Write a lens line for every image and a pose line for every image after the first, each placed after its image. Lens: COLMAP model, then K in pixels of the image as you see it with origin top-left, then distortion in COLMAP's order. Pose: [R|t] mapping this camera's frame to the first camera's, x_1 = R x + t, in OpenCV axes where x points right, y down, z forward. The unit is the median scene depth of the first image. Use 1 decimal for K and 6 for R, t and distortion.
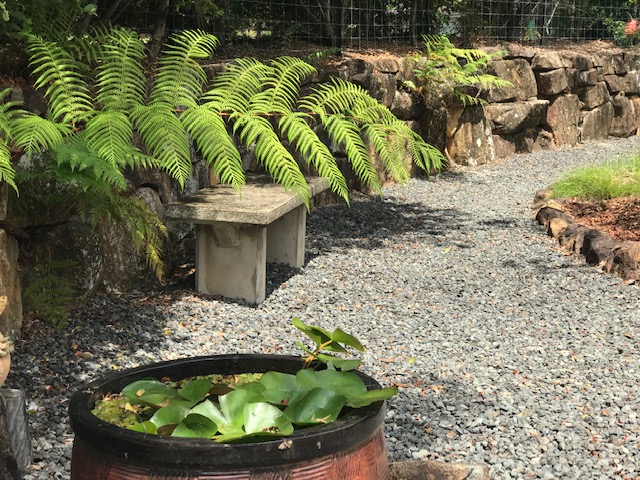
lens RADIAL K [[1064.3, 0, 319.8], [0, 1064.3, 240.0], [0, 0, 1]] dist [-0.019549, 0.000000]
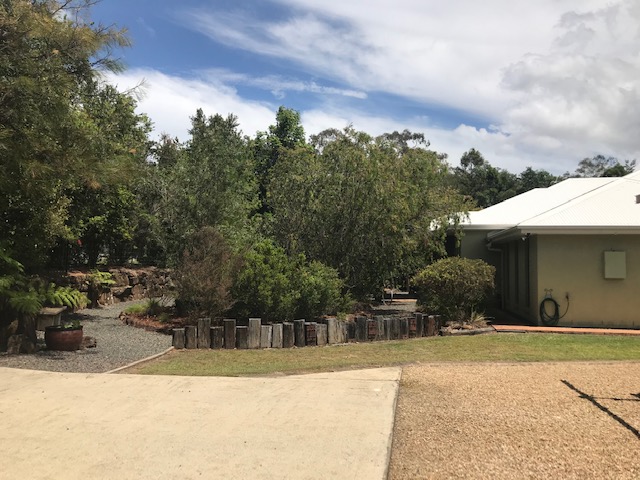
lens RADIAL K [[561.4, 0, 319.3], [0, 561.4, 240.0], [0, 0, 1]] dist [-0.009993, -0.000124]
pose [[0.890074, 0.048494, 0.453229, -0.075707], [0.040707, 0.981895, -0.185002, 0.087700], [-0.453995, 0.183115, 0.871985, -0.951844]]
